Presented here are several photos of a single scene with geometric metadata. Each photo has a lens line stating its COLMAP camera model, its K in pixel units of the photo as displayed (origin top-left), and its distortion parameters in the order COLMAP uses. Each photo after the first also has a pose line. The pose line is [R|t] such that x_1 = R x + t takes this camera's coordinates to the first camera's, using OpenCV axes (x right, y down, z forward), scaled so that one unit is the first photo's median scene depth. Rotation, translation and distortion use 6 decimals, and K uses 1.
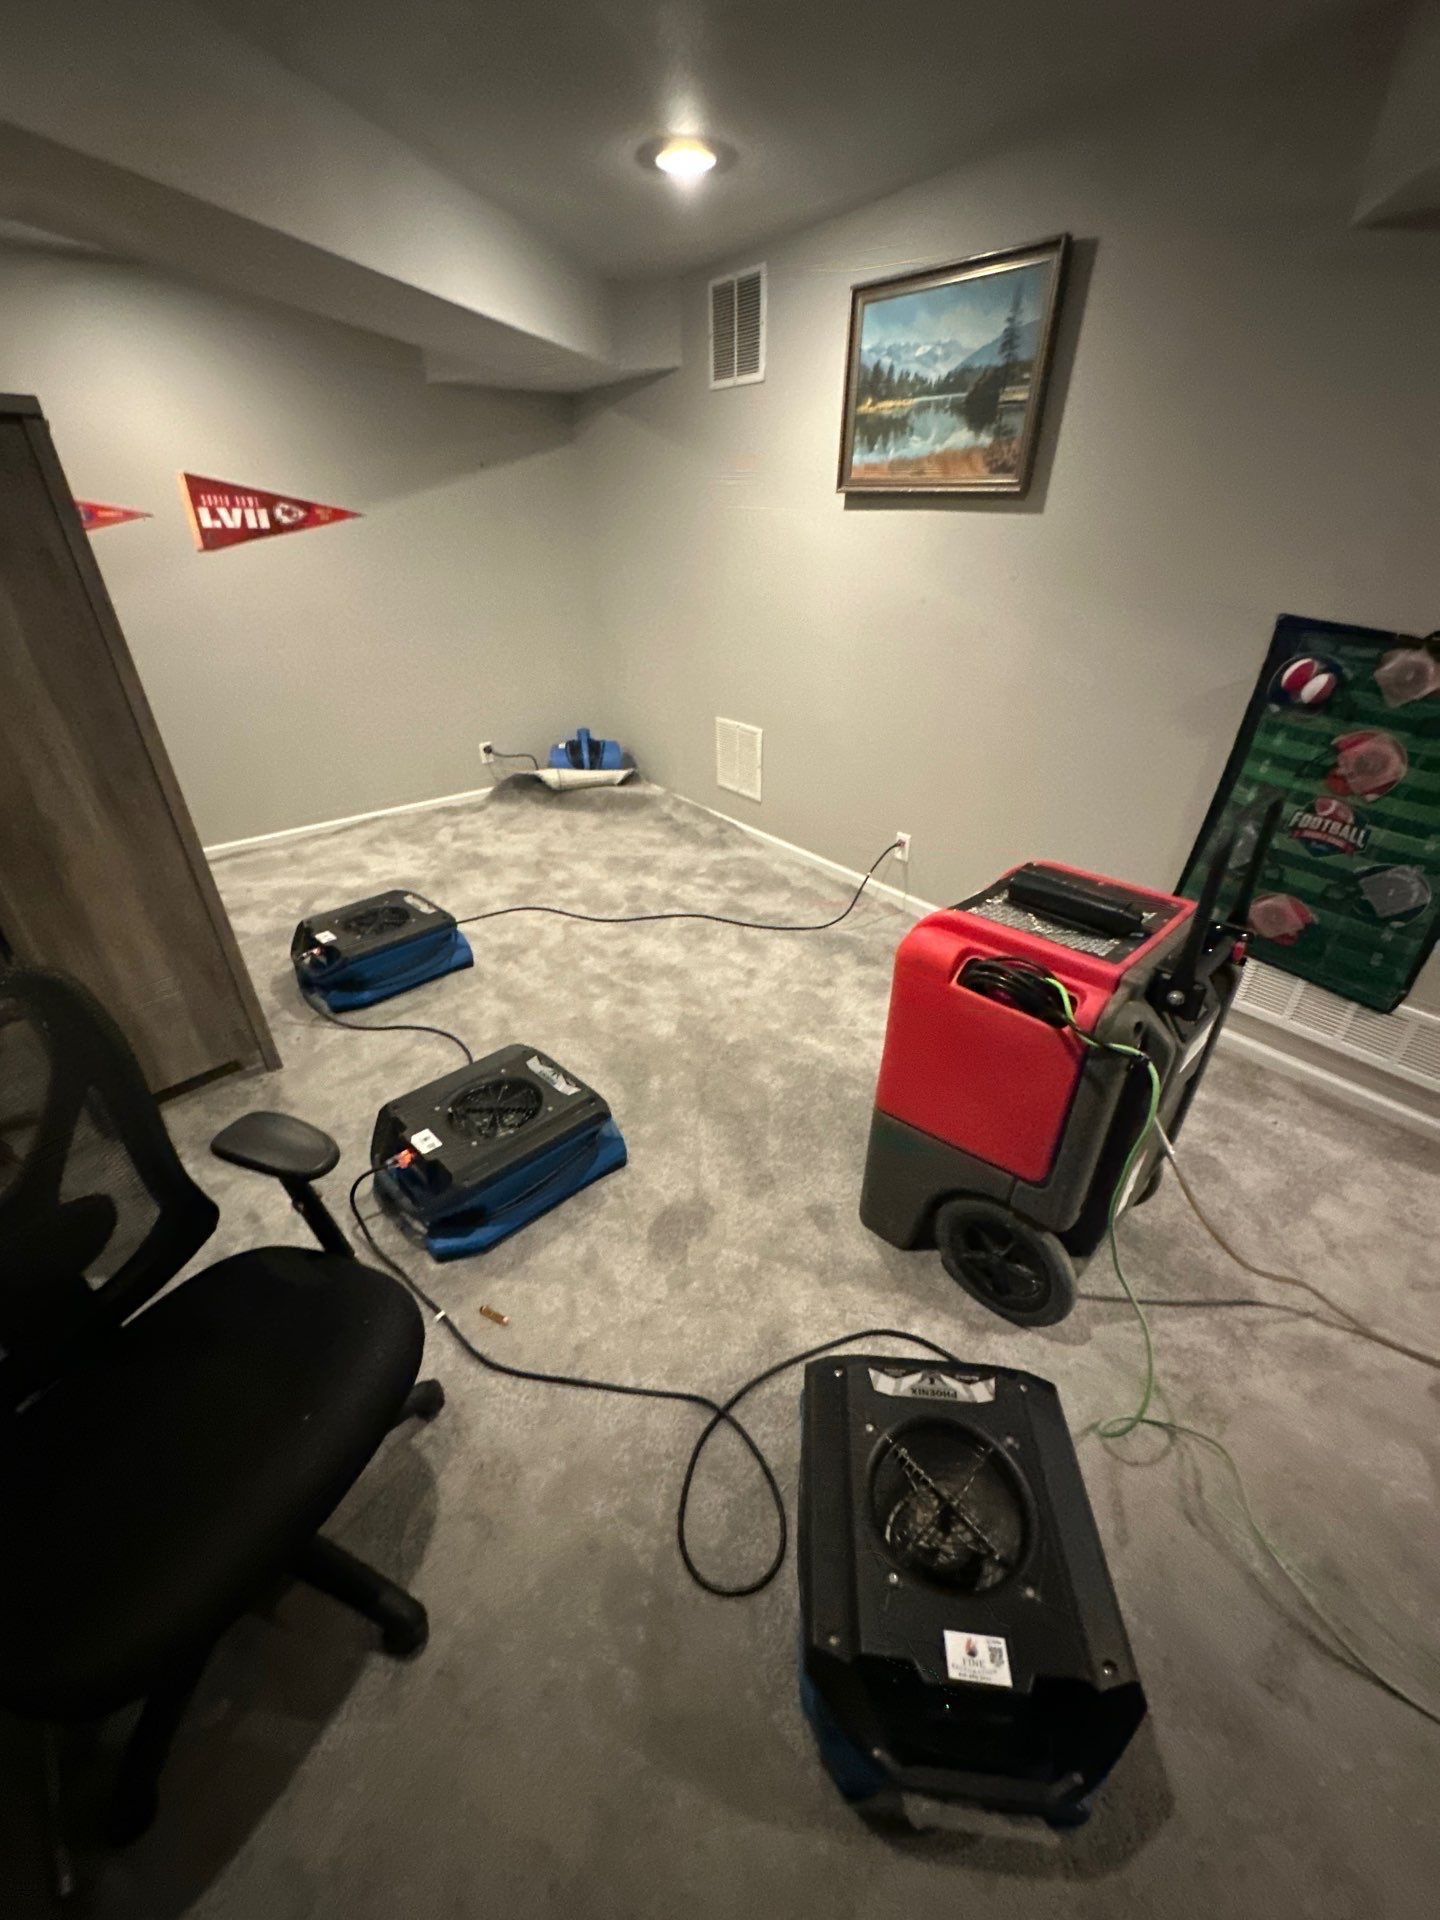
lens RADIAL K [[766.8, 0, 718.8], [0, 766.8, 952.5], [0, 0, 1]] dist [-0.000991, 0.000864]
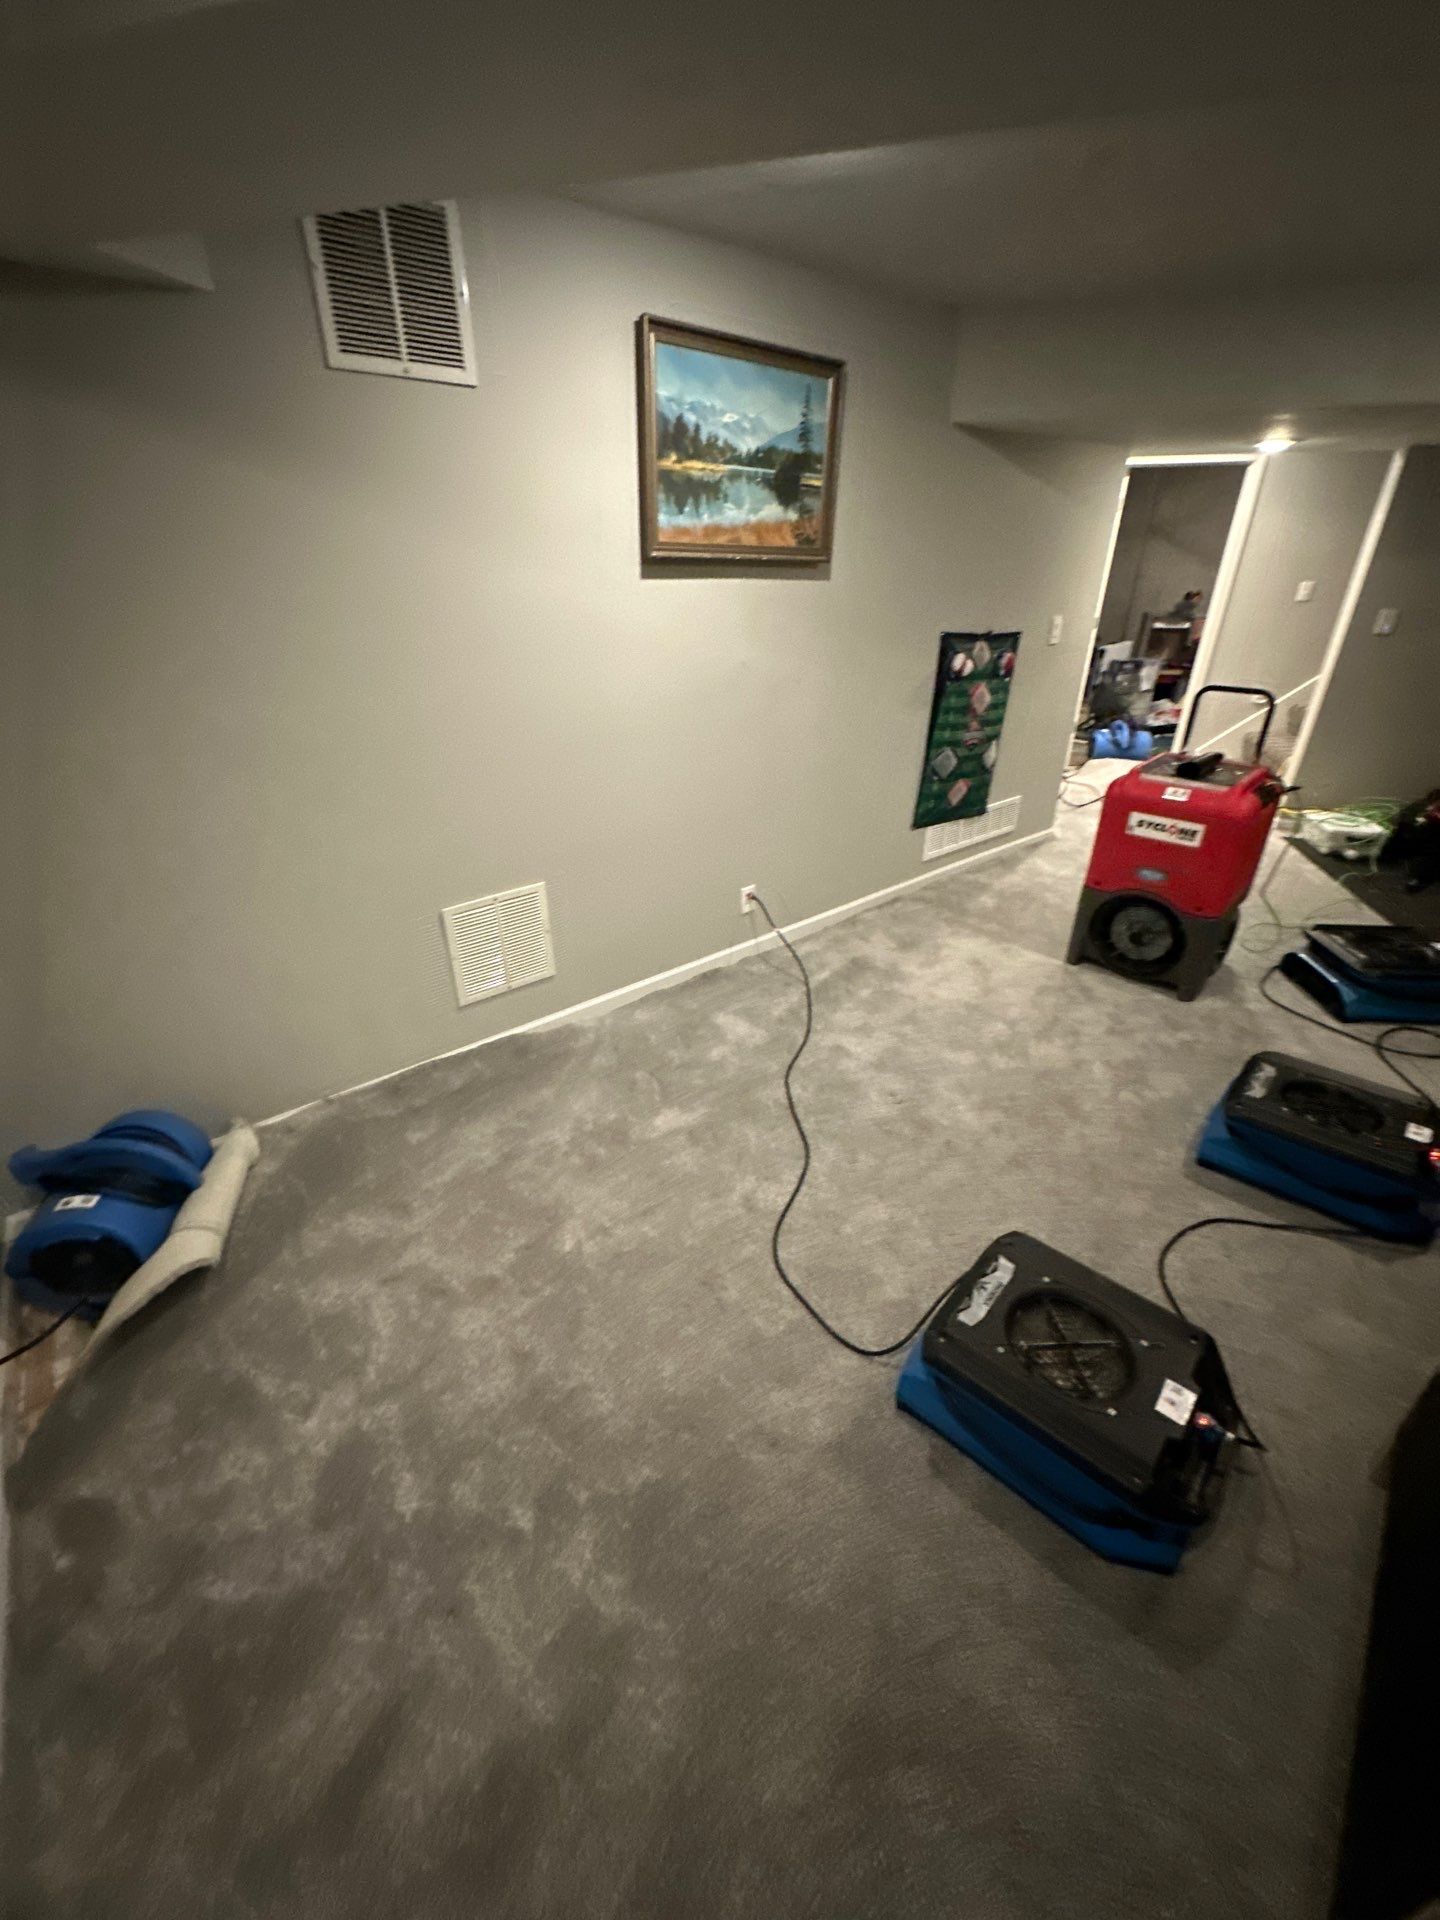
lens RADIAL K [[766.8, 0, 716.5], [0, 766.8, 963.8], [0, 0, 1]] dist [-0.000991, 0.000864]
pose [[-0.021066, -0.455923, 0.889770, -0.963024], [0.504363, 0.763575, 0.403202, -0.692644], [-0.863235, 0.457261, 0.213865, 1.183263]]
